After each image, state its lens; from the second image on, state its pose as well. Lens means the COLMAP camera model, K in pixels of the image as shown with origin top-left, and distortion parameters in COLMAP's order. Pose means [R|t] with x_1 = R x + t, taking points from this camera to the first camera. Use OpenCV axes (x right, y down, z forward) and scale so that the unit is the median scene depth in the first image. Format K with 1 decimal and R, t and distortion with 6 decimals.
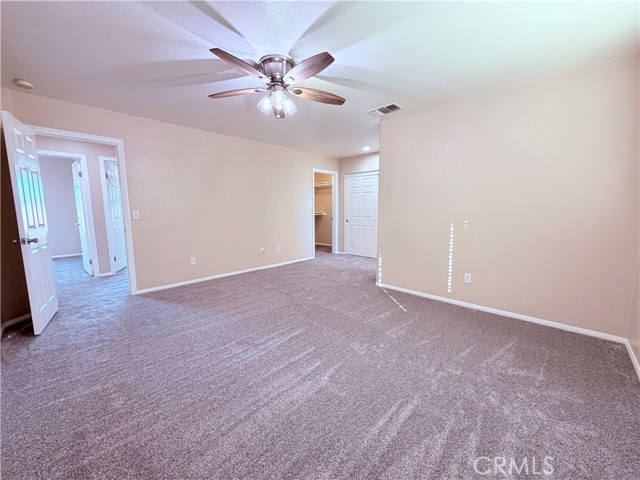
lens RADIAL K [[255.0, 0, 319.7], [0, 255.0, 239.9], [0, 0, 1]] dist [-0.000517, -0.000359]
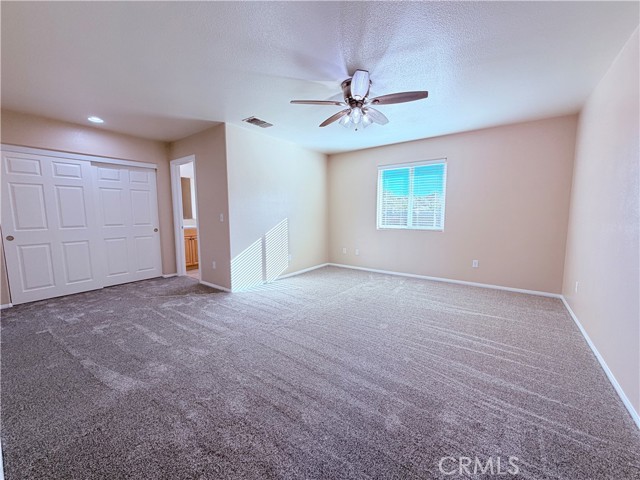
lens RADIAL K [[255.0, 0, 322.9], [0, 255.0, 239.8], [0, 0, 1]] dist [-0.000517, -0.000359]
pose [[-0.151557, -0.099961, 0.983381, -0.476370], [0.120109, 0.985639, 0.118701, -0.058105], [-0.981124, 0.136103, -0.137375, 0.483946]]
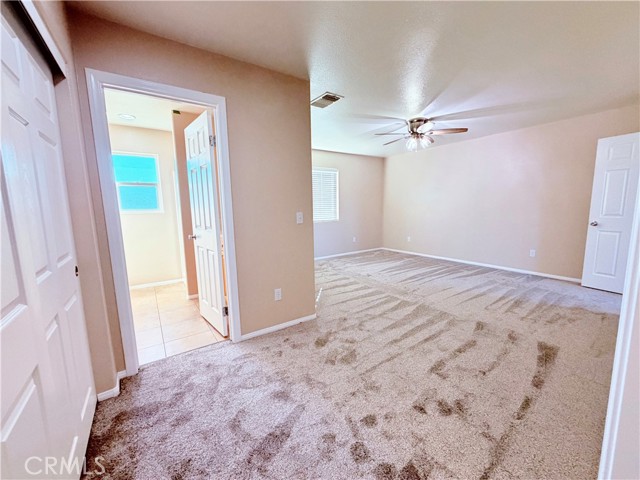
lens RADIAL K [[255.0, 0, 319.6], [0, 255.0, 239.9], [0, 0, 1]] dist [-0.000517, -0.000359]
pose [[-0.982373, -0.004630, 0.186876, 0.045671], [0.043049, 0.967219, 0.250269, -0.133191], [-0.181908, 0.253903, -0.949970, 1.019961]]
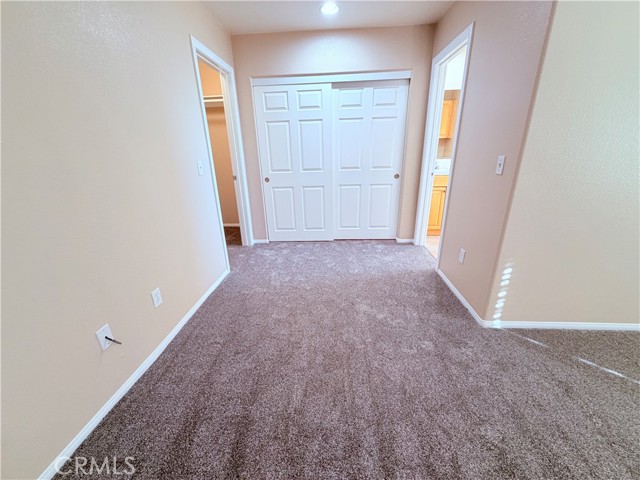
lens RADIAL K [[255.0, 0, 318.3], [0, 255.0, 238.2], [0, 0, 1]] dist [-0.000517, -0.000359]
pose [[0.752204, -0.231201, 0.617038, -0.160971], [0.102953, 0.966159, 0.236510, -0.072964], [-0.650838, -0.114378, 0.750552, 0.544852]]
